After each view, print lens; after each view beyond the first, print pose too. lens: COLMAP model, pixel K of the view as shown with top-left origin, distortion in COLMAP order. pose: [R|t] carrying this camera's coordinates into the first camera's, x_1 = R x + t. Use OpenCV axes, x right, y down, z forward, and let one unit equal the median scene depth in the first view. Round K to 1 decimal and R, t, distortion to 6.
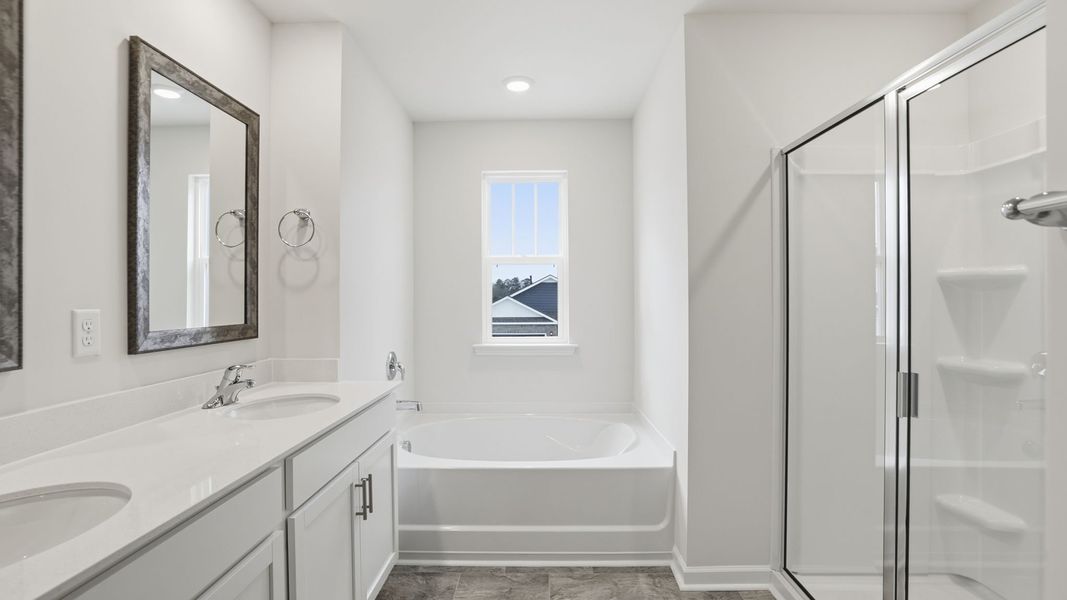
lens RADIAL K [[493.4, 0, 530.5], [0, 493.4, 305.8], [0, 0, 1]] dist [-0.018592, 0.000851]
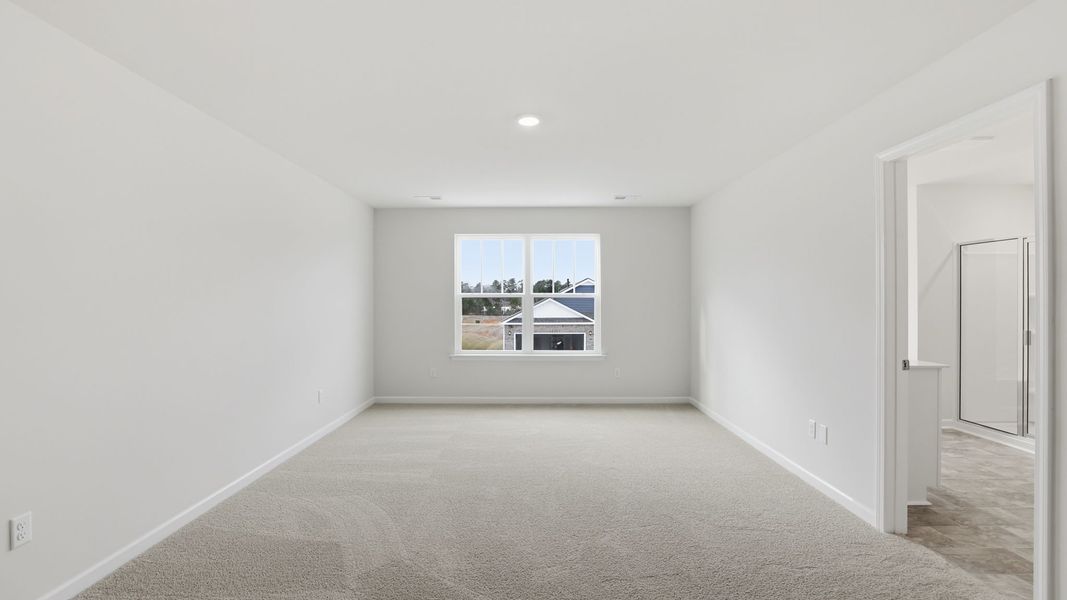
lens RADIAL K [[493.4, 0, 530.5], [0, 493.4, 305.8], [0, 0, 1]] dist [-0.018592, 0.000851]
pose [[0.999962, -0.001573, 0.008522, -1.518384], [0.001593, 0.999996, -0.002350, -0.011915], [-0.008518, 0.002364, 0.999961, -1.287593]]
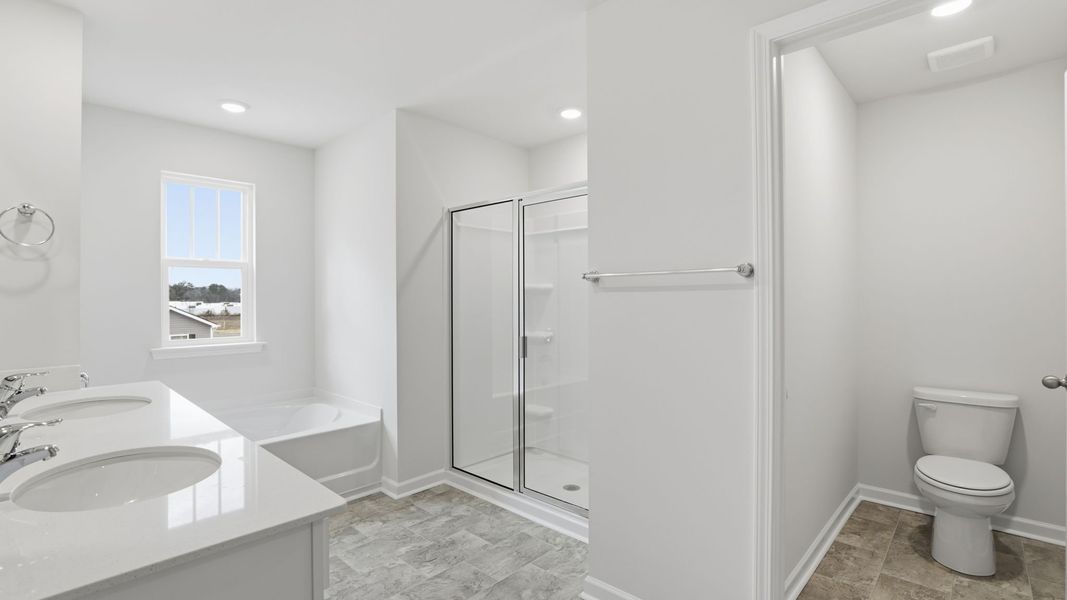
lens RADIAL K [[493.4, 0, 530.5], [0, 493.4, 305.8], [0, 0, 1]] dist [-0.018592, 0.000851]
pose [[0.675040, -0.010253, 0.737710, -0.491341], [0.010011, 0.999939, 0.004737, -0.002736], [-0.737713, 0.004187, 0.675101, -0.288796]]
